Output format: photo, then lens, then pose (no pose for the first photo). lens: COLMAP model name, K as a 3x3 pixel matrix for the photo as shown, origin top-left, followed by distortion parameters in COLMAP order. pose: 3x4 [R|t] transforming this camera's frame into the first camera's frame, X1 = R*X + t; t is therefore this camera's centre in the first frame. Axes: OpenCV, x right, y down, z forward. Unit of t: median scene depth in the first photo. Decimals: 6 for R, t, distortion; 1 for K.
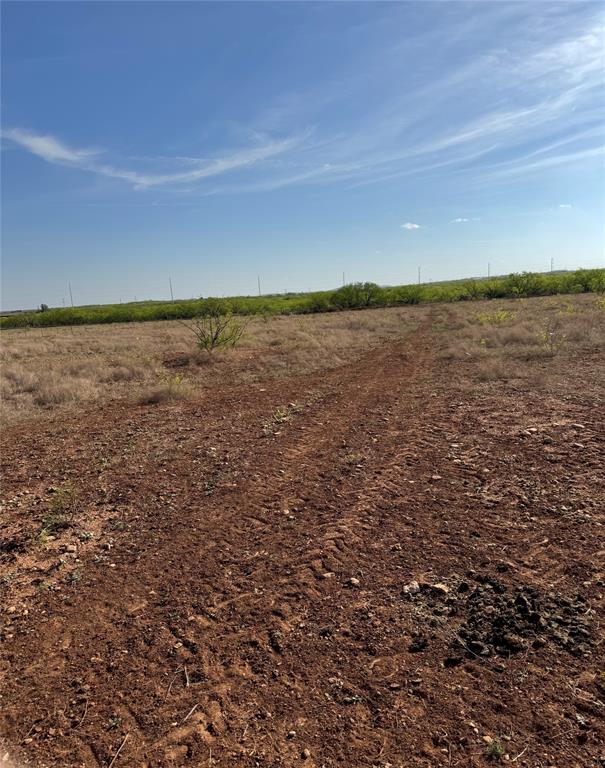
lens RADIAL K [[565.7, 0, 304.5], [0, 565.7, 403.1], [0, 0, 1]] dist [0.119192, -0.173668]
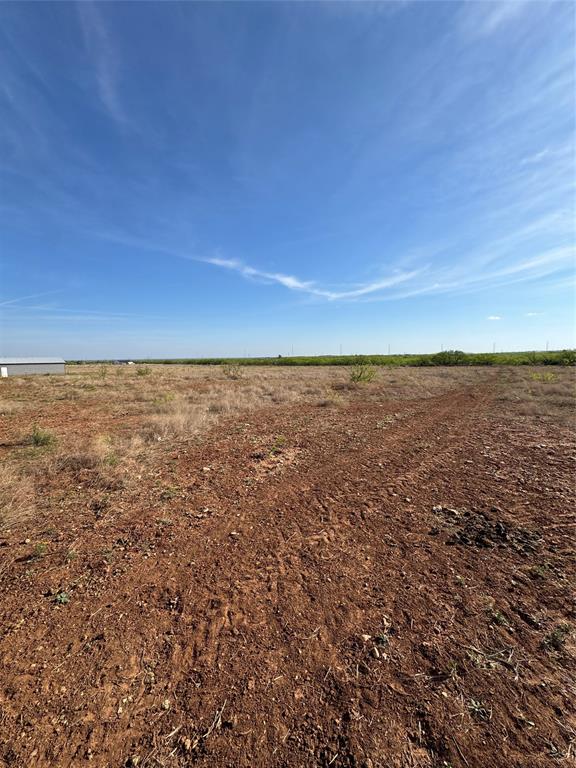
lens RADIAL K [[309.3, 0, 288.0], [0, 309.3, 384.0], [0, 0, 1]] dist [-0.000525, 0.000046]
pose [[0.922579, 0.083428, -0.376680, 0.039072], [-0.116001, 0.991147, -0.064593, 0.013436], [0.367956, 0.103287, 0.924089, -0.108559]]
